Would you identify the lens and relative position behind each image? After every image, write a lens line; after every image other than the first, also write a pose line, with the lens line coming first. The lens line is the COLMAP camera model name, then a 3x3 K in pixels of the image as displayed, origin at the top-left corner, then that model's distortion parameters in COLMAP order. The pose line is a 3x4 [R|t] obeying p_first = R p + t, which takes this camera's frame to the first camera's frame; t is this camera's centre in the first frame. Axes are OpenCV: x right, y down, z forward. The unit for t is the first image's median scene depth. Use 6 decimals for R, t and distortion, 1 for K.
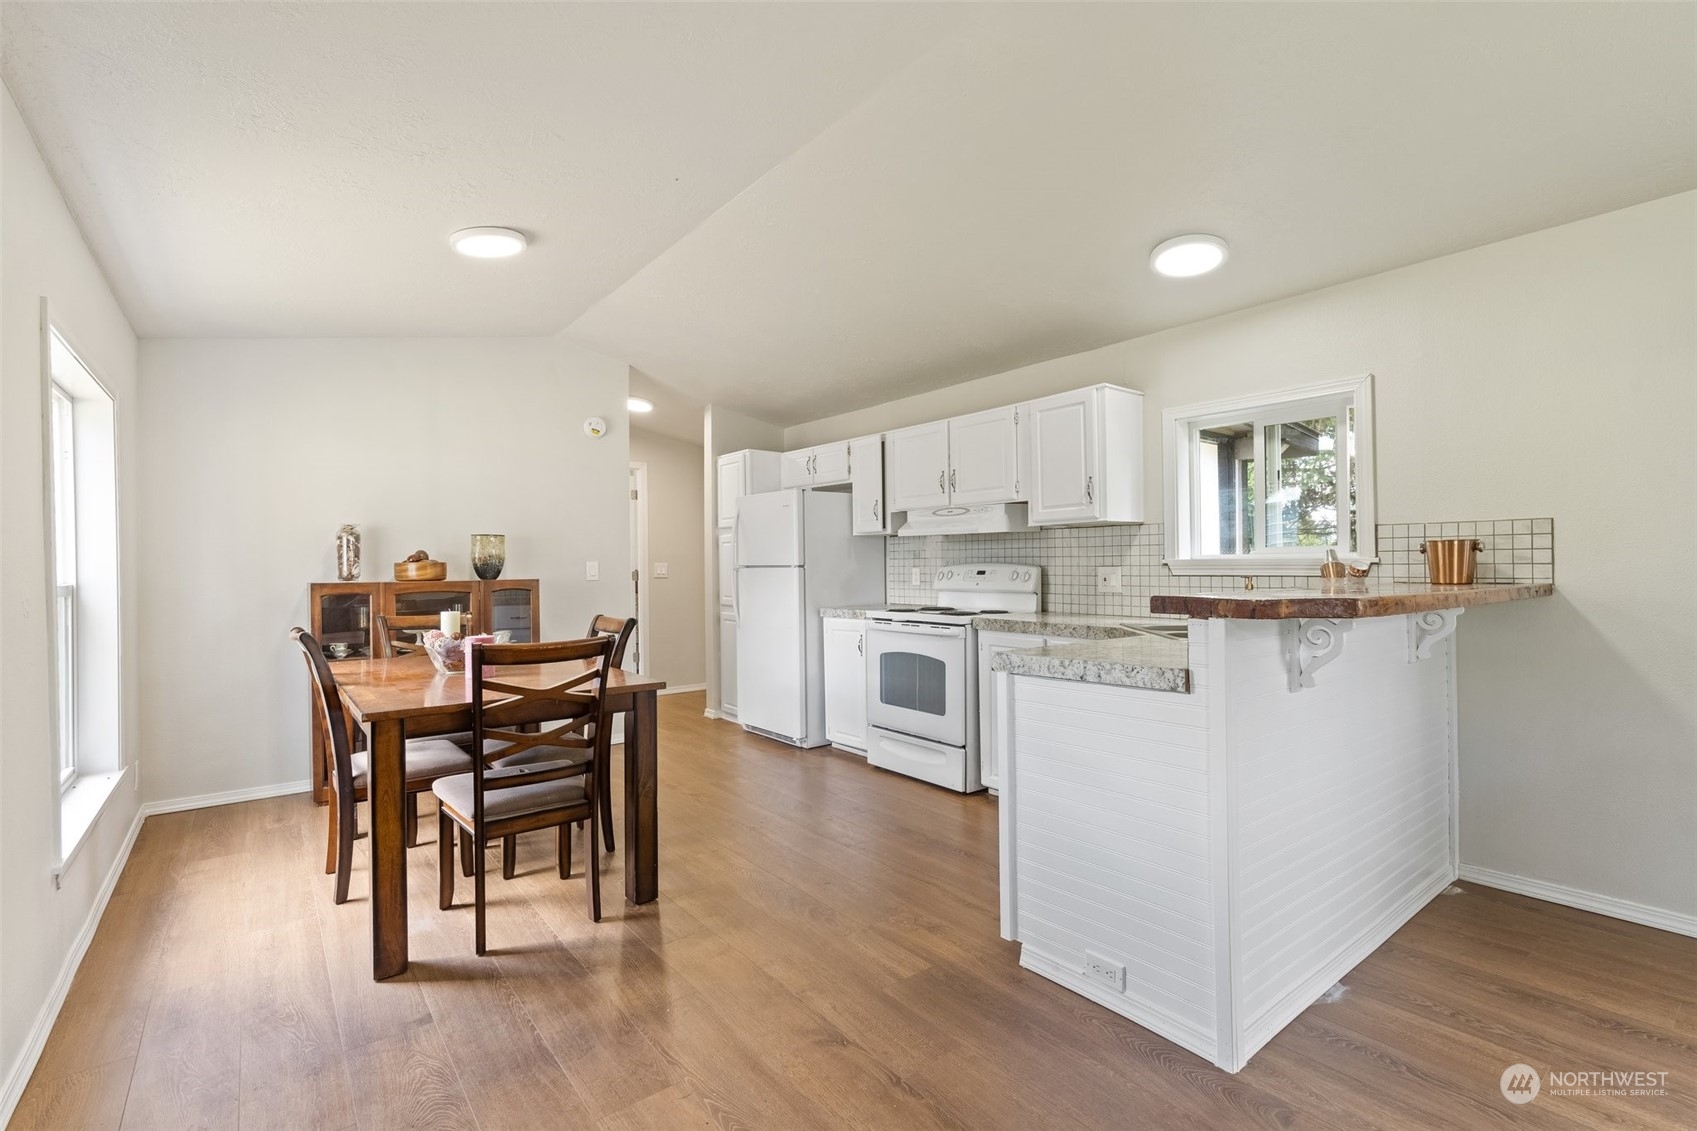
lens RADIAL K [[771.1, 0, 848.5], [0, 771.1, 565.5], [0, 0, 1]] dist [-0.002729, -0.000039]
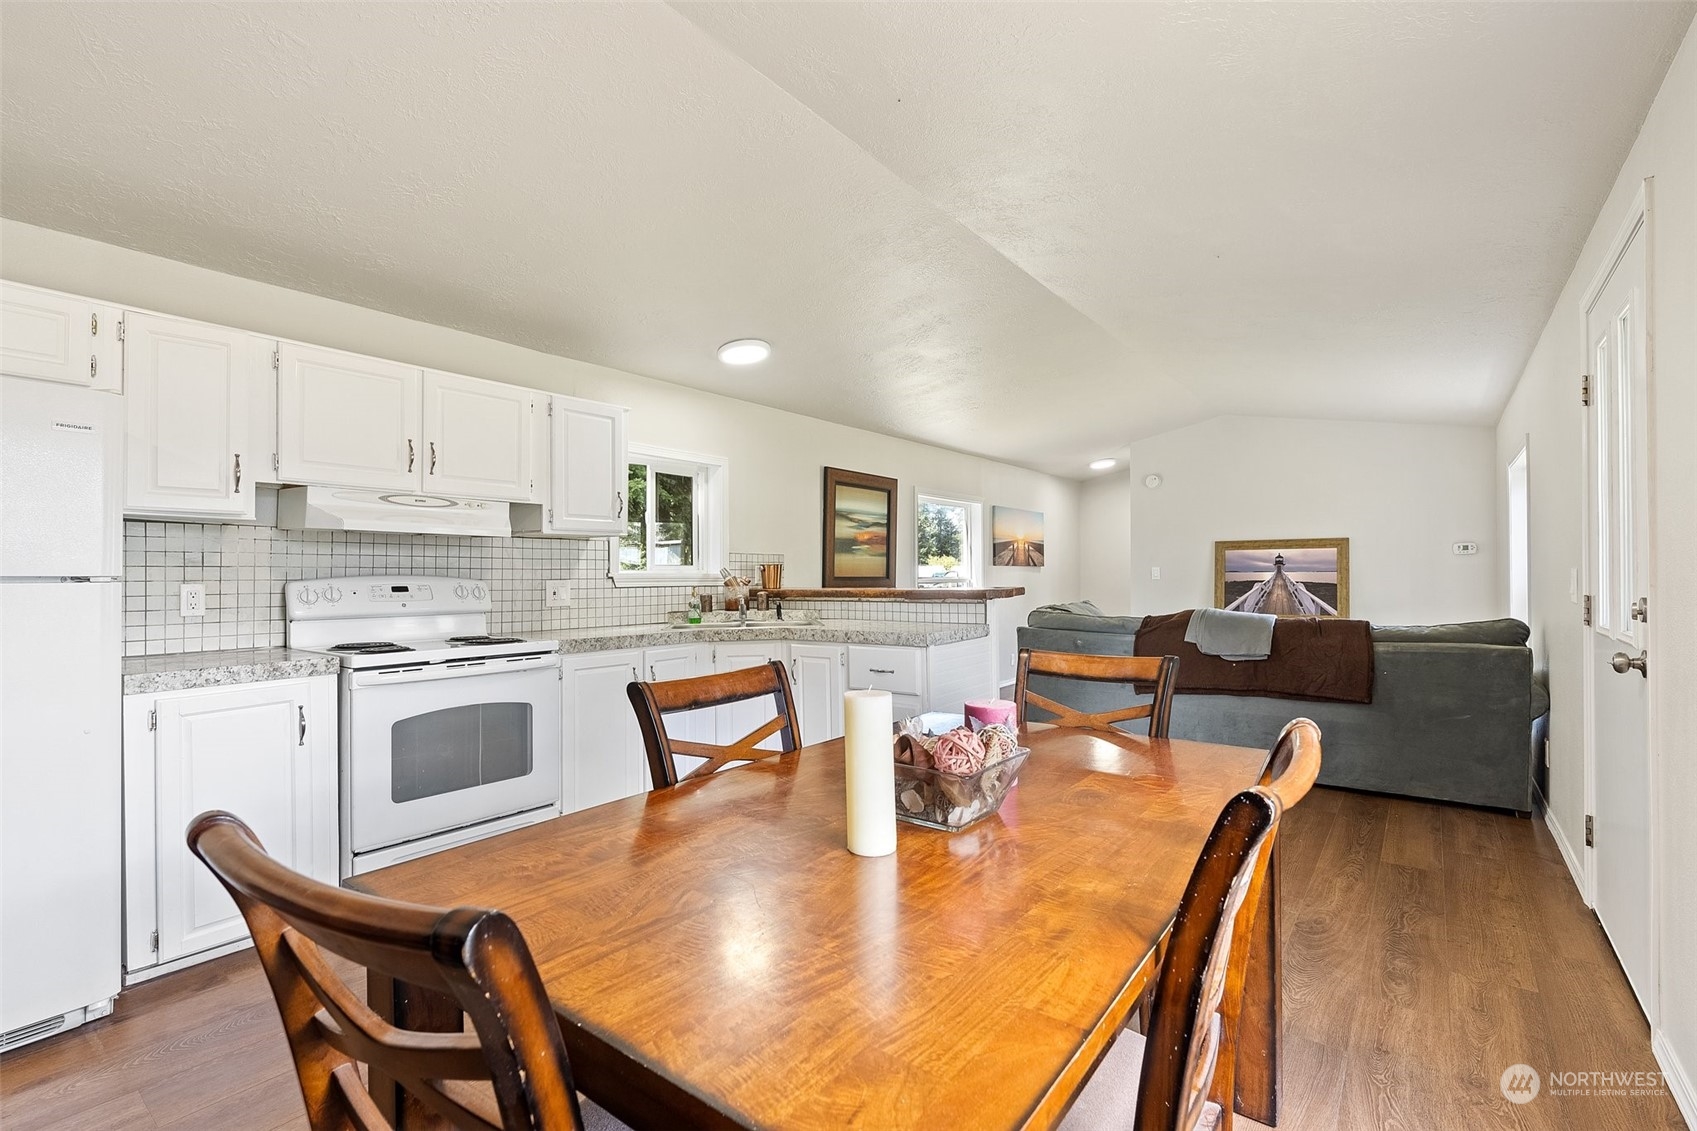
lens RADIAL K [[762.4, 0, 848.5], [0, 762.4, 565.5], [0, 0, 1]] dist [-0.003254, 0.000129]
pose [[-0.250393, 0.026147, 0.967791, -0.665108], [0.012108, 0.999642, -0.023875, 0.010189], [-0.968069, 0.005740, -0.250620, 0.850475]]
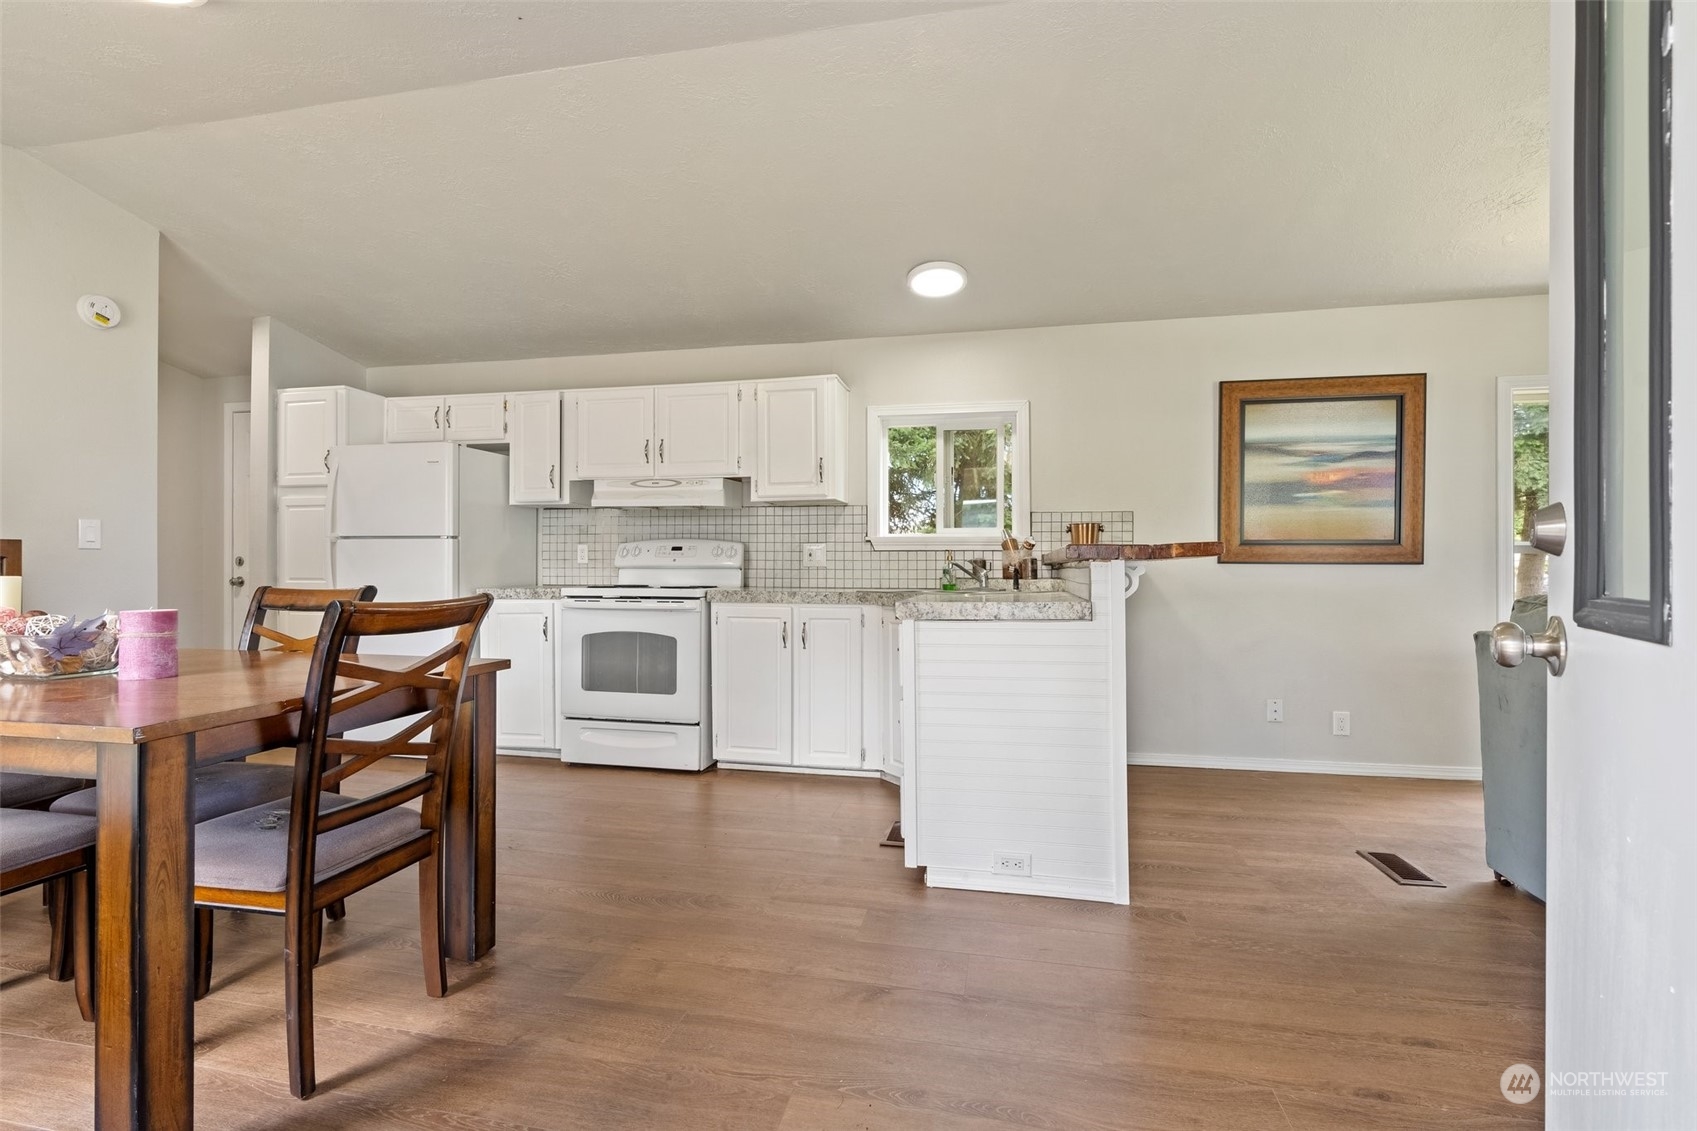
lens RADIAL K [[762.4, 0, 848.5], [0, 762.4, 565.5], [0, 0, 1]] dist [-0.003254, 0.000129]
pose [[0.765529, 0.011360, 0.643301, -0.309308], [-0.008218, 0.999935, -0.007879, 0.039906], [-0.643349, 0.000745, 0.765573, 0.132960]]
